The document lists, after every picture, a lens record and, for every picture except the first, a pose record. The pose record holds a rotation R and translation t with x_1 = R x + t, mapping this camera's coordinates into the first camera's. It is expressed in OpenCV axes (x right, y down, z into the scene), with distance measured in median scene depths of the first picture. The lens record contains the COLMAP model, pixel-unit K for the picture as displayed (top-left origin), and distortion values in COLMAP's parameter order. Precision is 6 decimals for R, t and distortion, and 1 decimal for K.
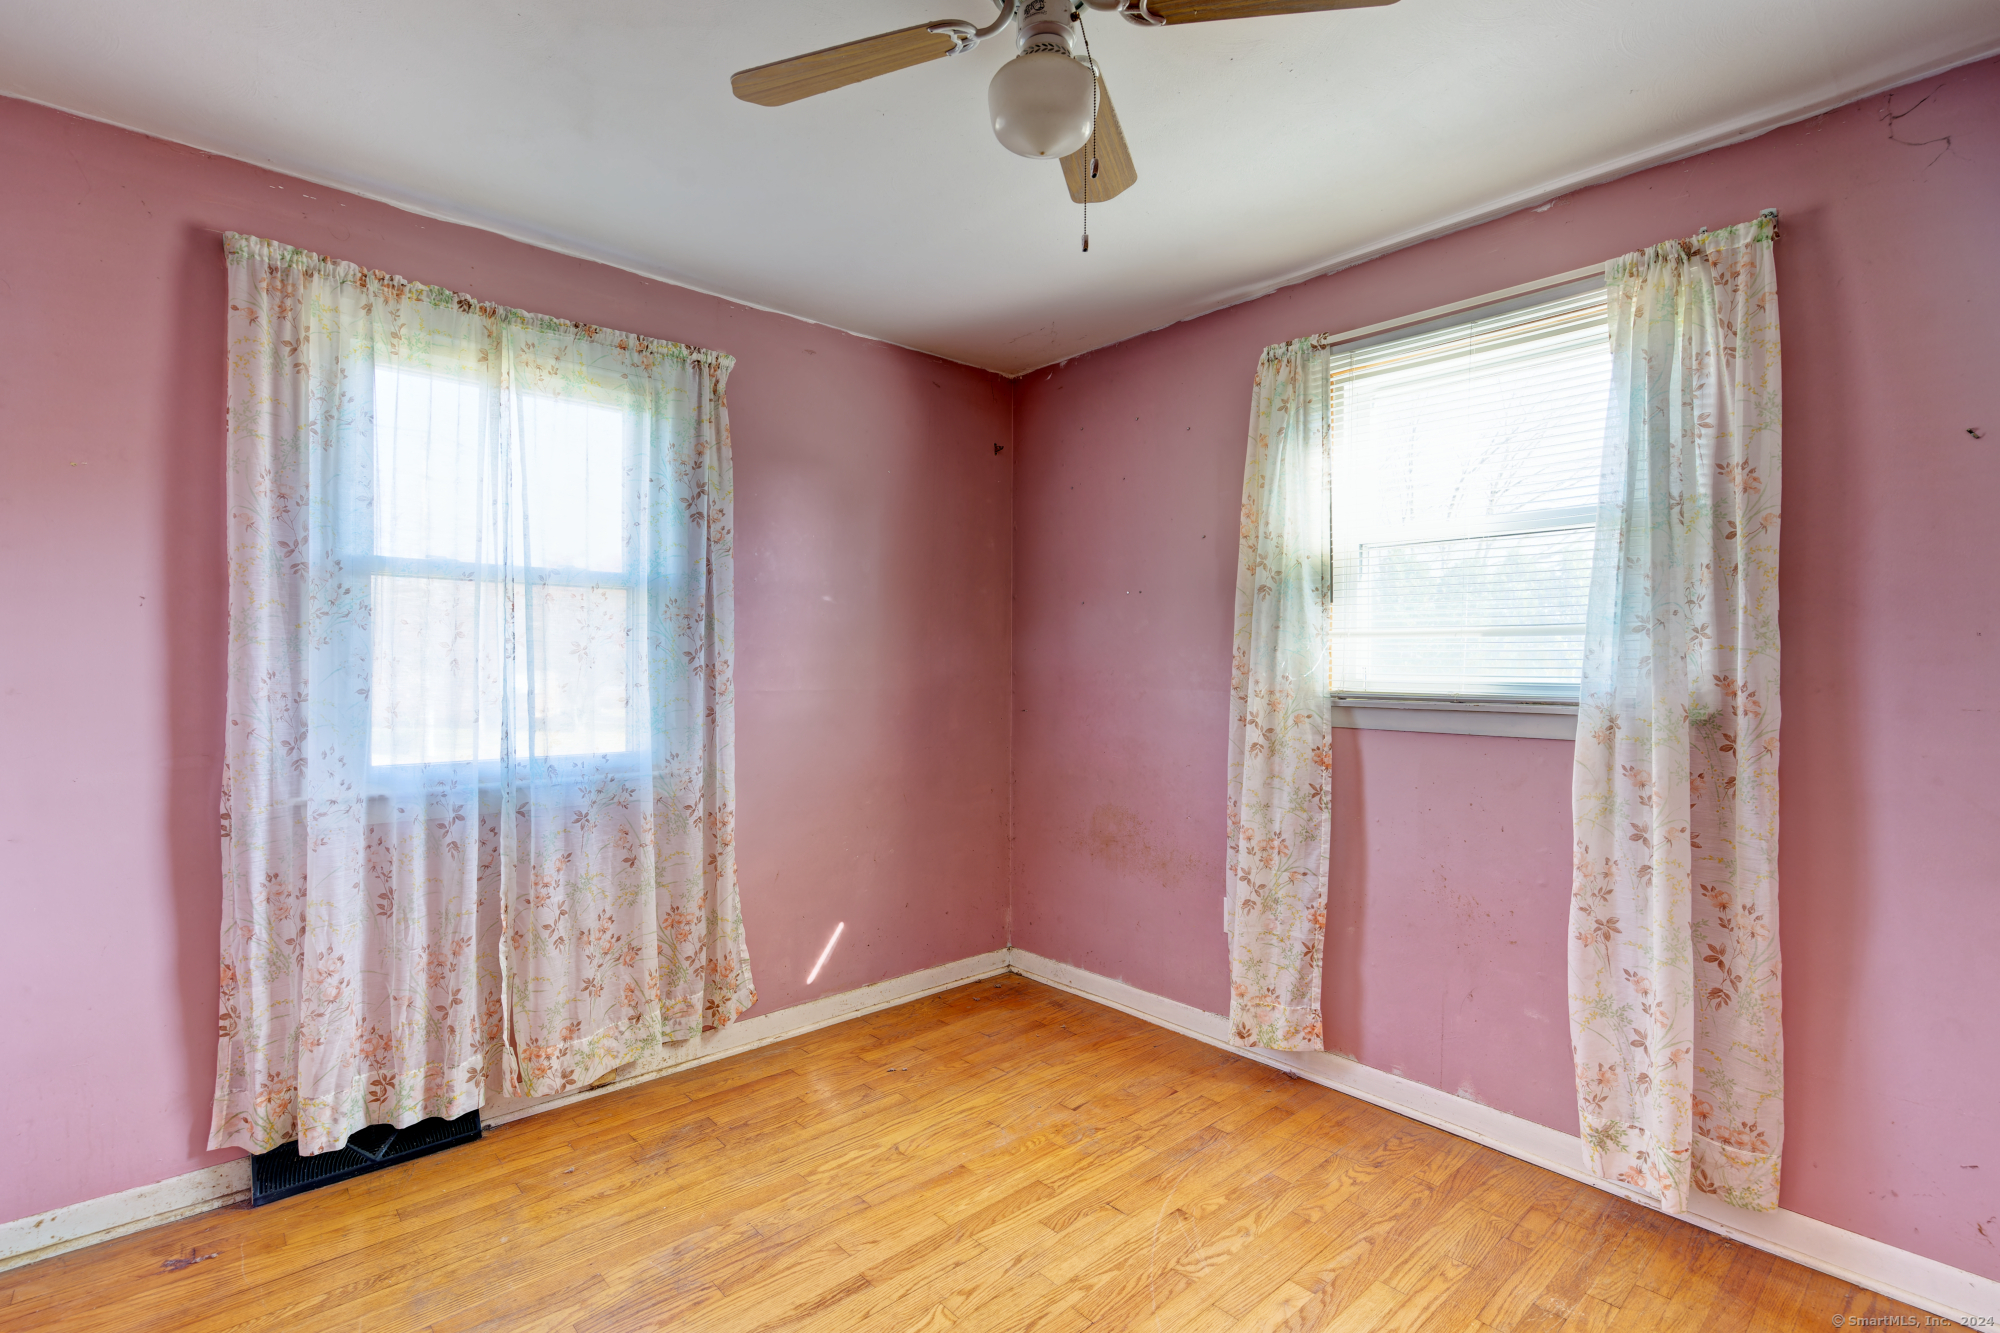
lens RADIAL K [[924.7, 0, 996.1], [0, 924.7, 680.3], [0, 0, 1]] dist [0.000489, 0.001493]
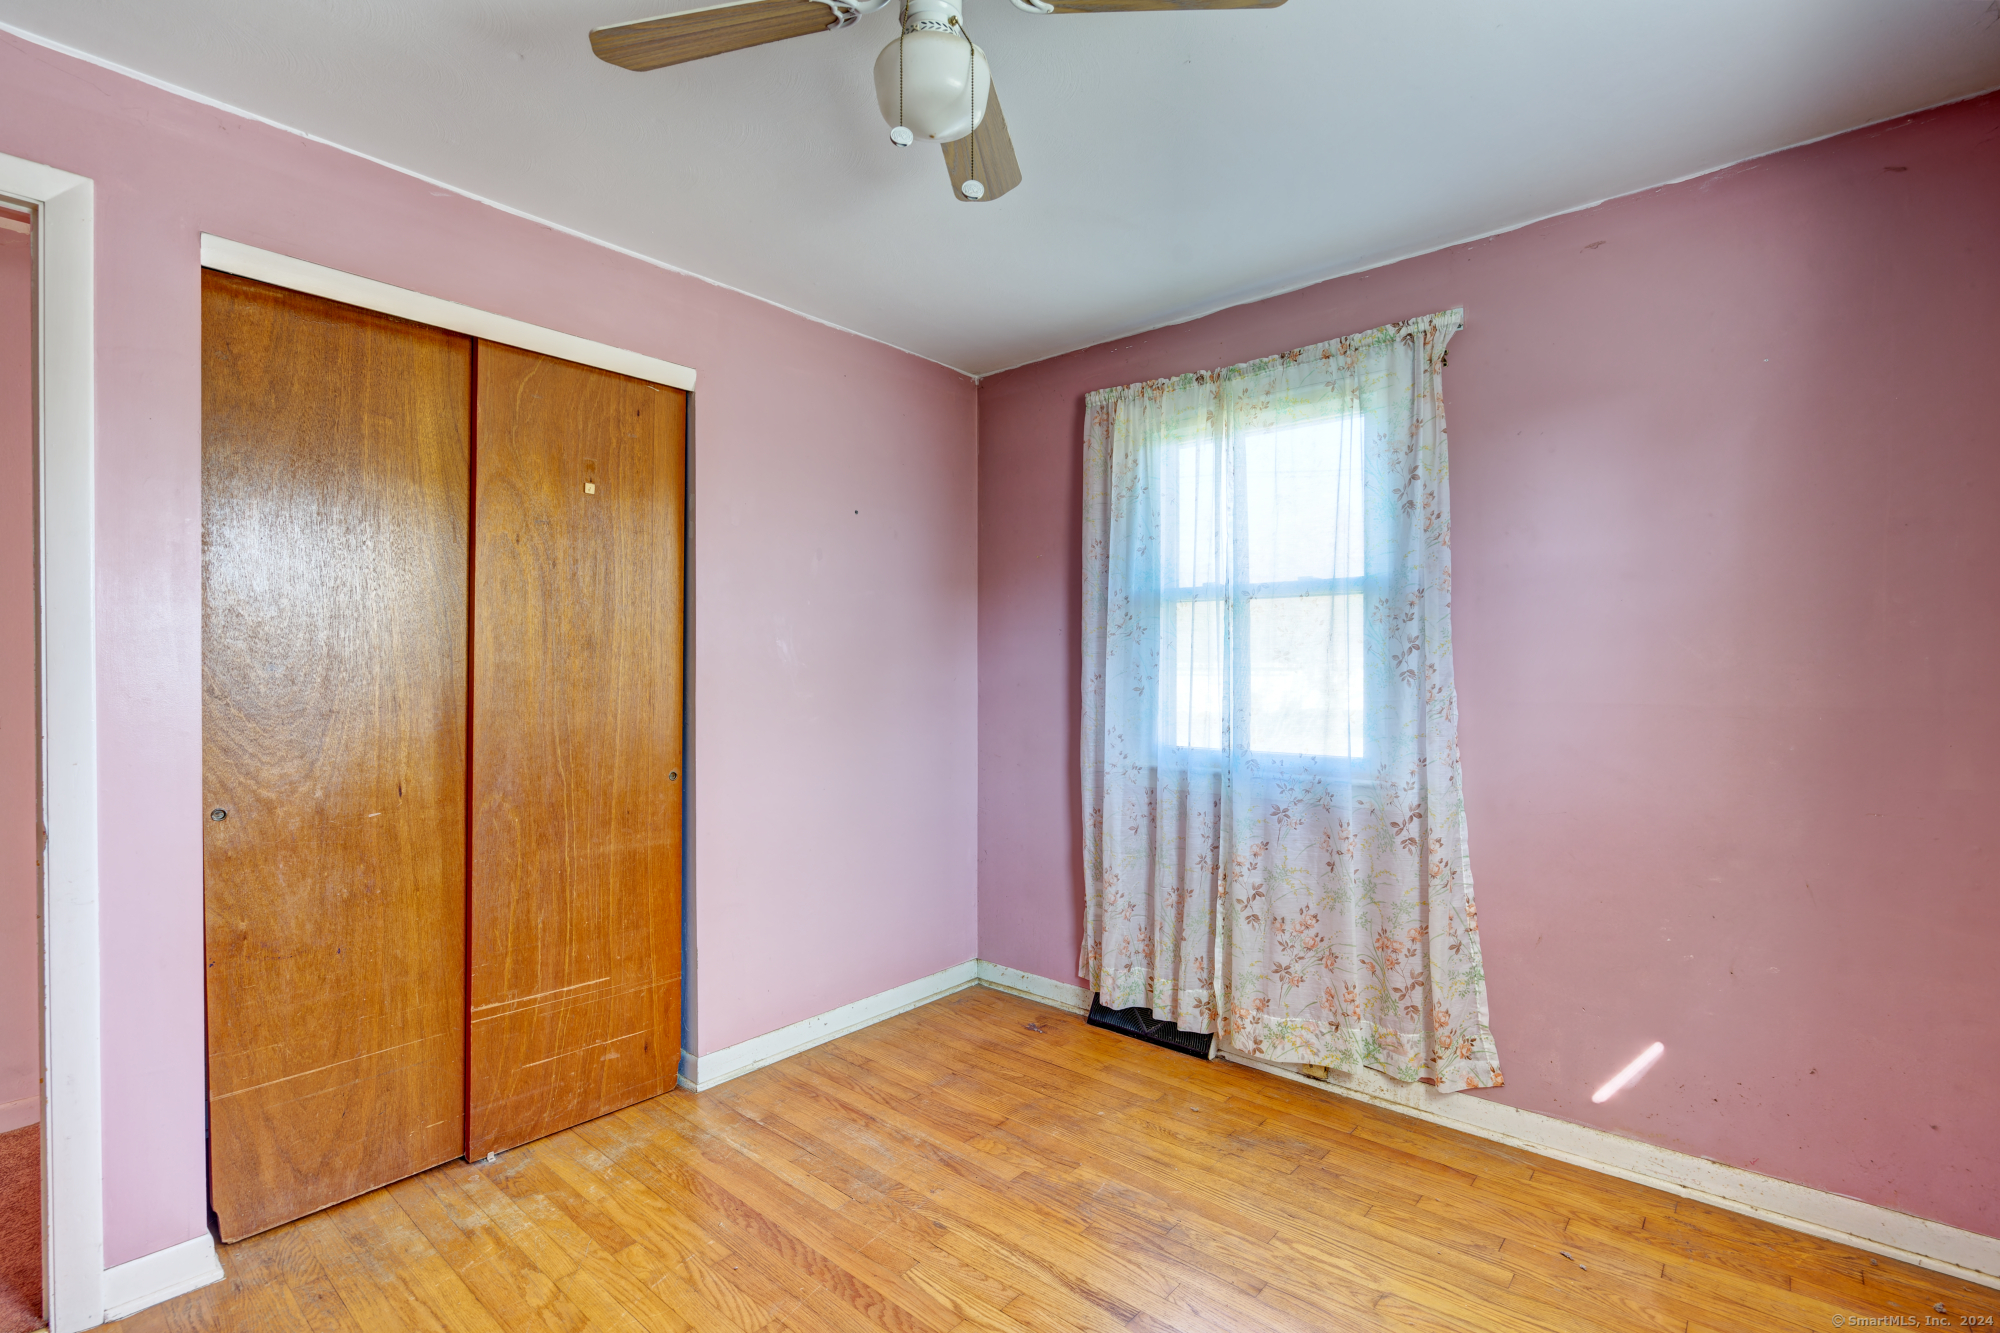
lens RADIAL K [[918.0, 0, 995.8], [0, 918.0, 669.3], [0, 0, 1]] dist [-0.000675, 0.001827]
pose [[0.128638, -0.000262, -0.991692, 0.584537], [-0.014055, 0.999899, -0.002088, -0.010378], [0.991592, 0.014207, 0.128622, 0.549630]]
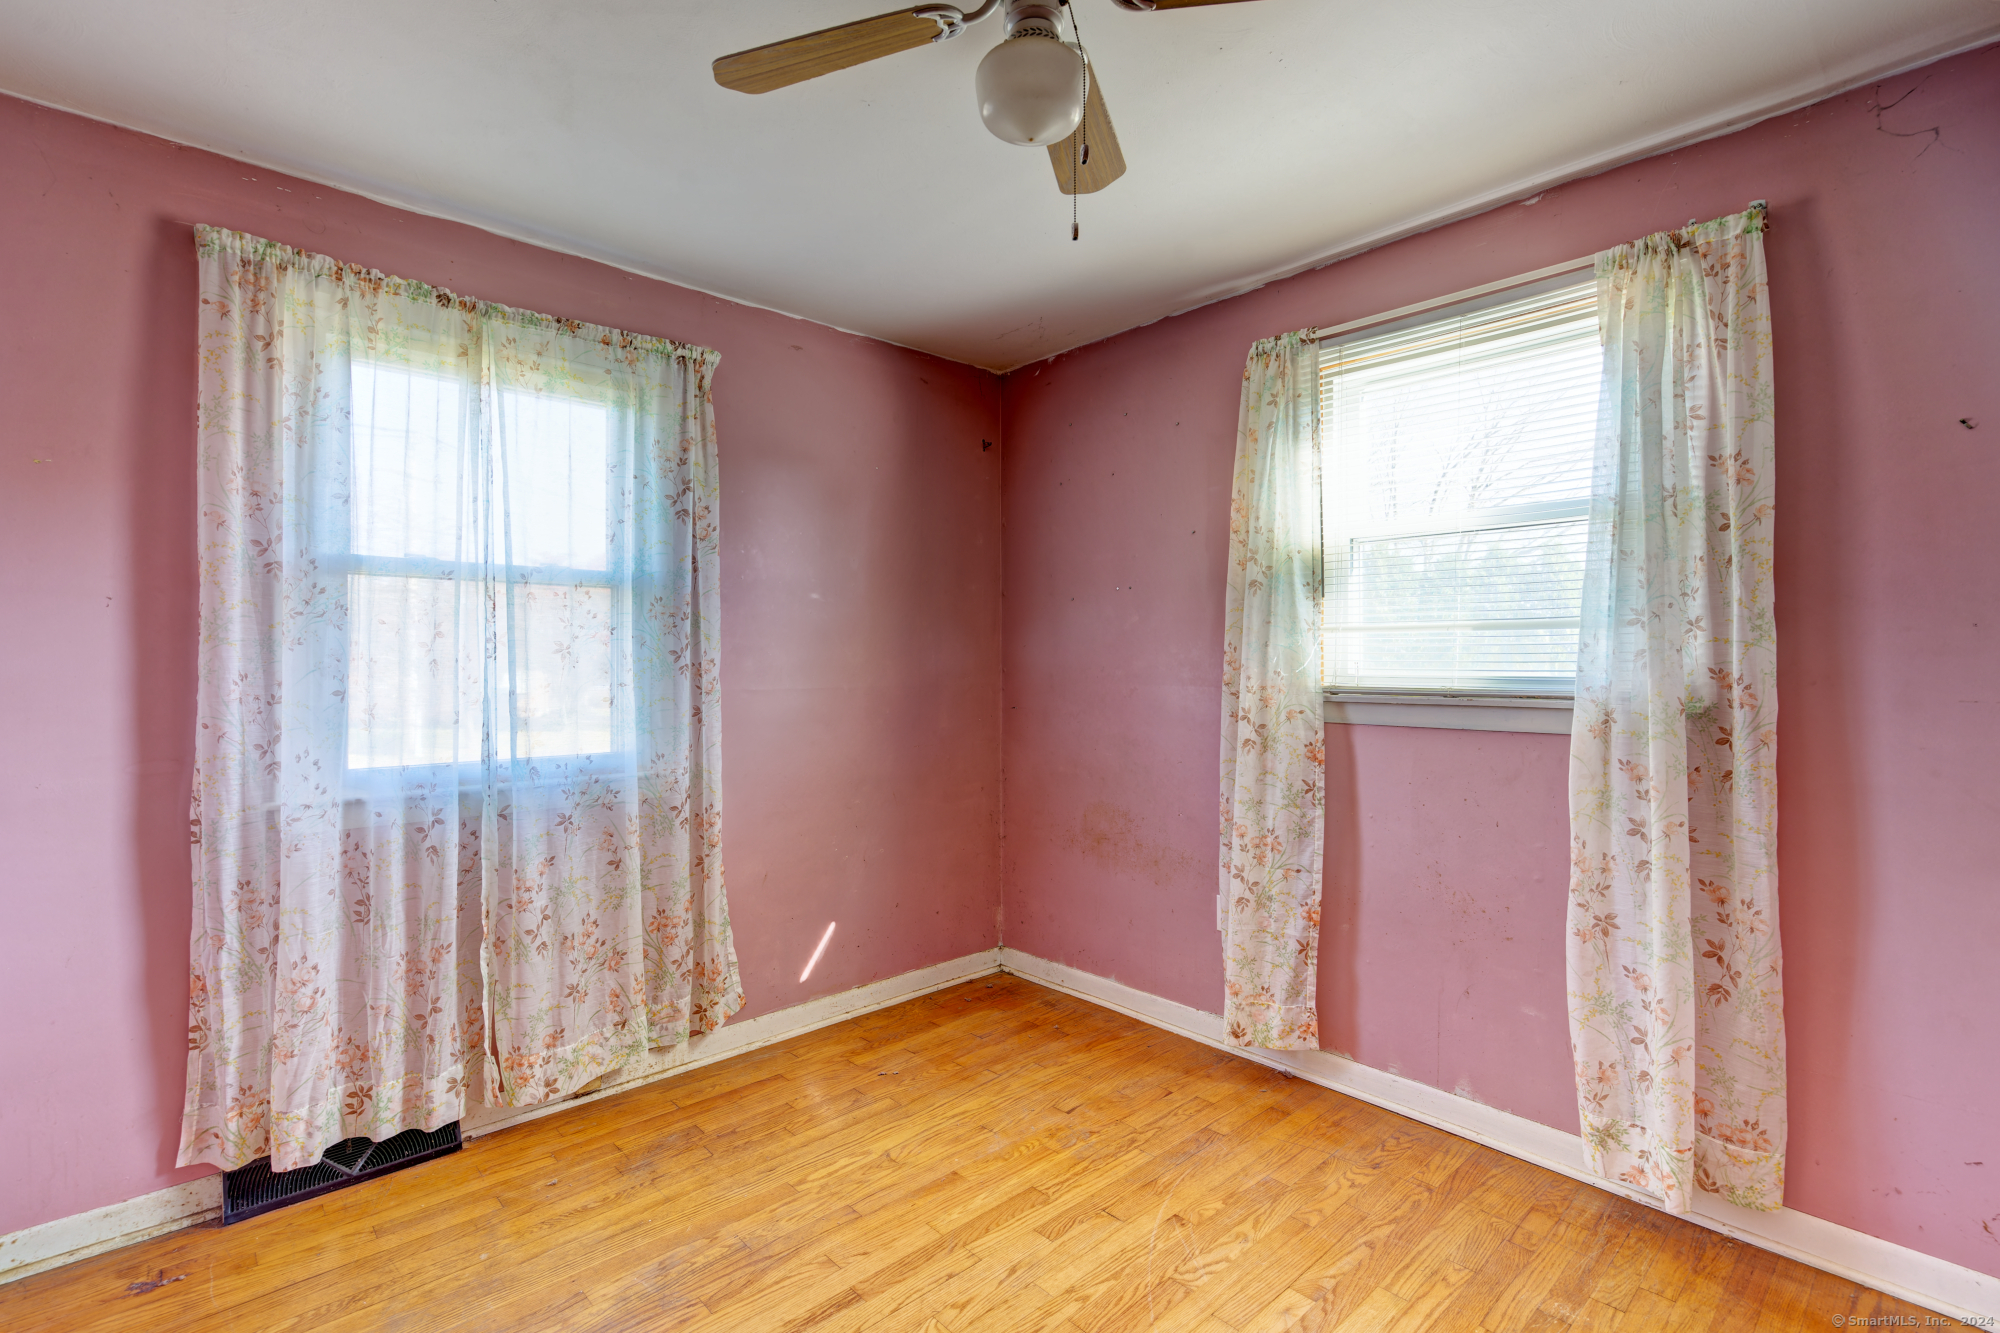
lens RADIAL K [[918.0, 0, 995.8], [0, 918.0, 669.3], [0, 0, 1]] dist [-0.000675, 0.001827]
pose [[0.999911, -0.006124, 0.011875, -0.001393], [0.006227, 0.999943, -0.008656, -0.000281], [-0.011821, 0.008729, 0.999892, 0.019552]]
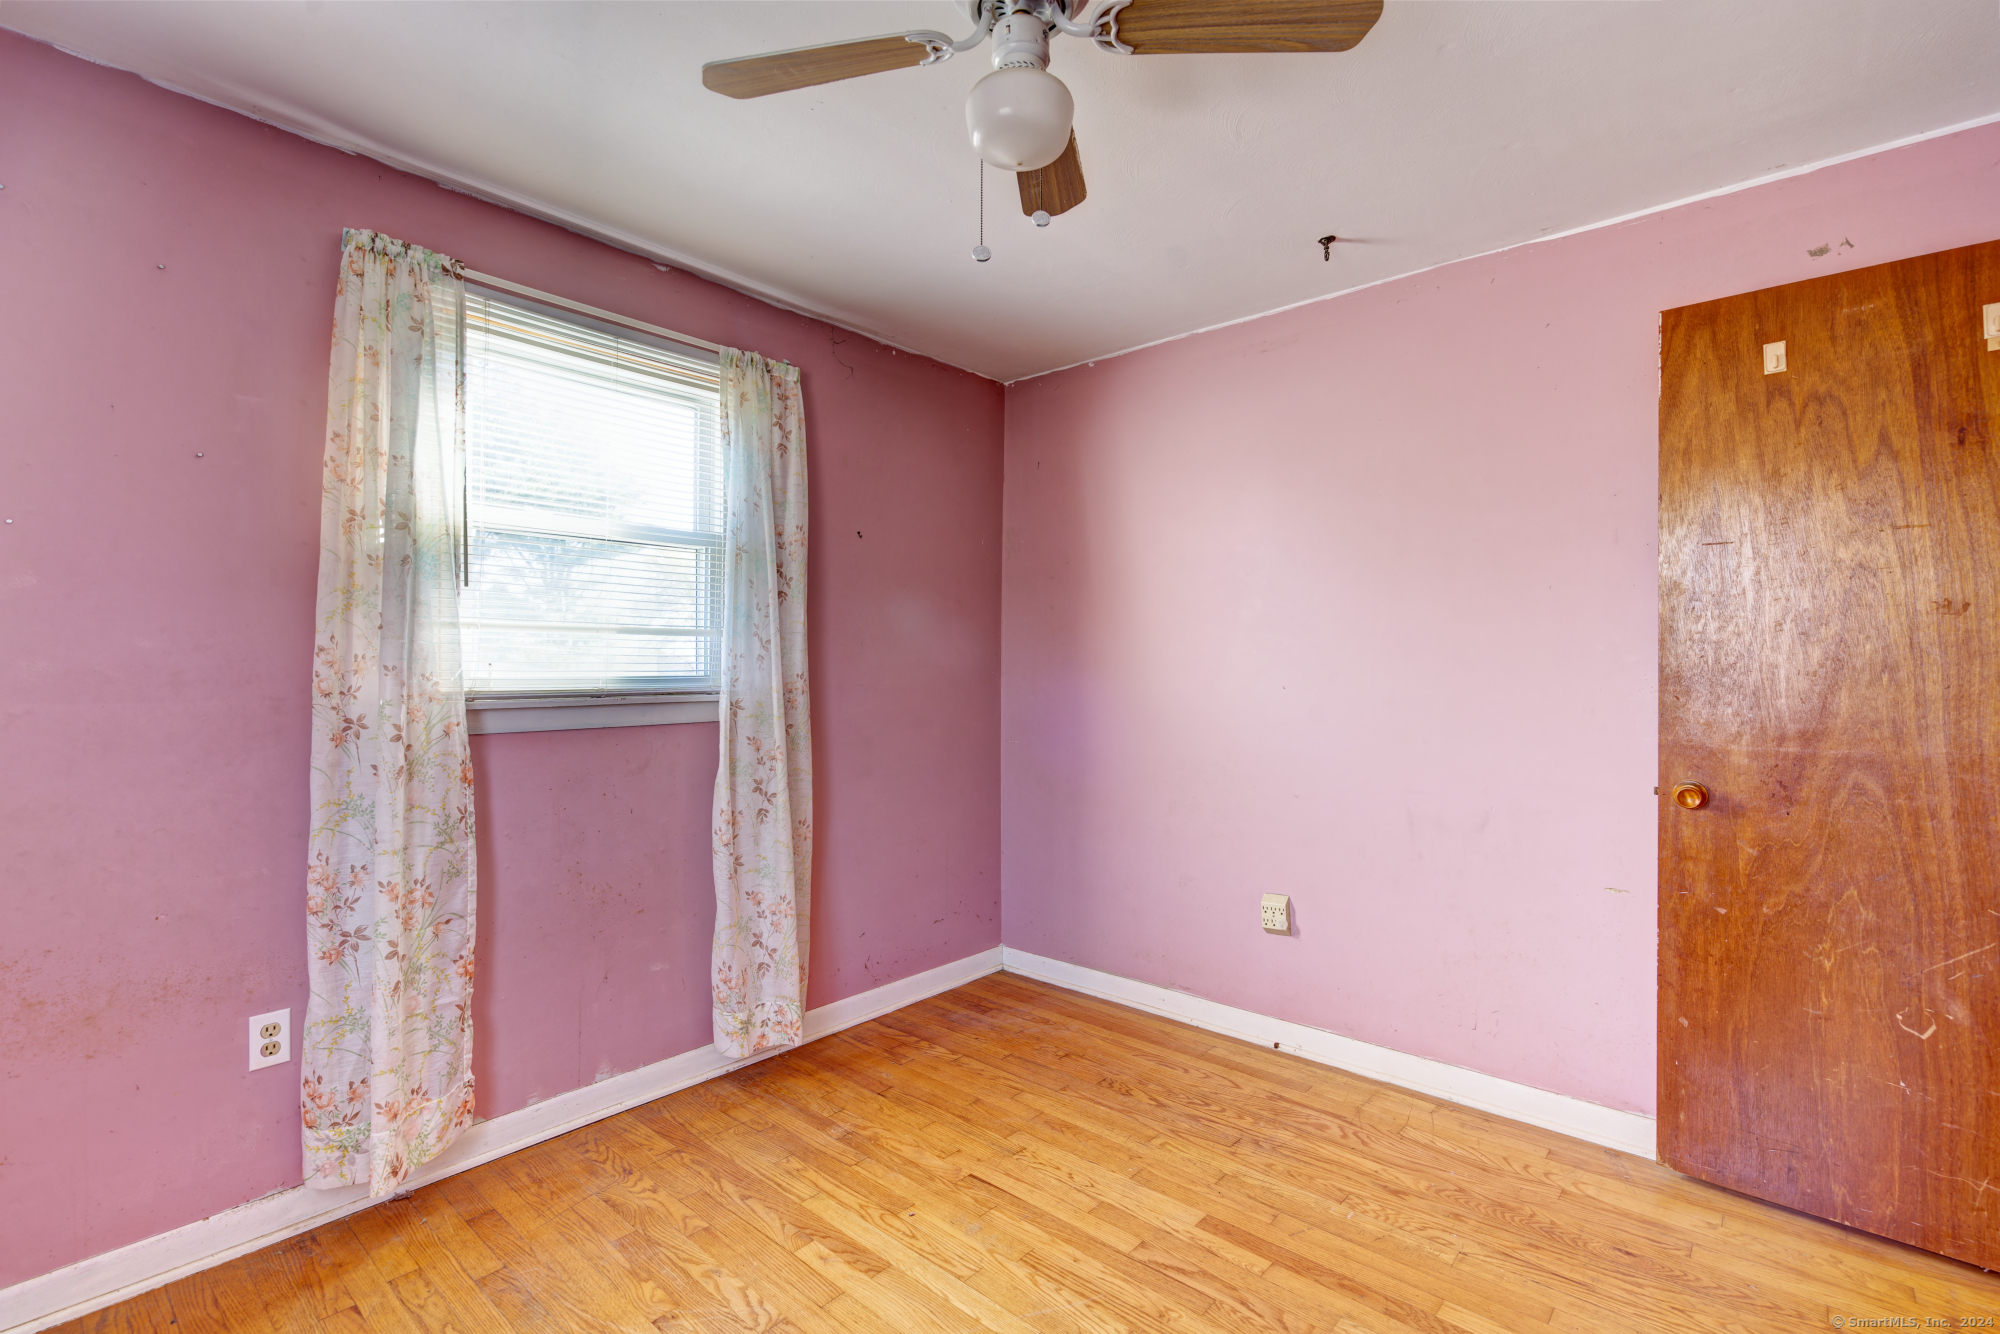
lens RADIAL K [[914.9, 0, 1006.9], [0, 914.9, 654.2], [0, 0, 1]] dist [0.000546, 0.000366]
pose [[-0.122652, 0.002378, 0.992447, -0.568428], [0.013049, 0.999915, -0.000783, -0.017100], [-0.992364, 0.012855, -0.122672, 0.676794]]
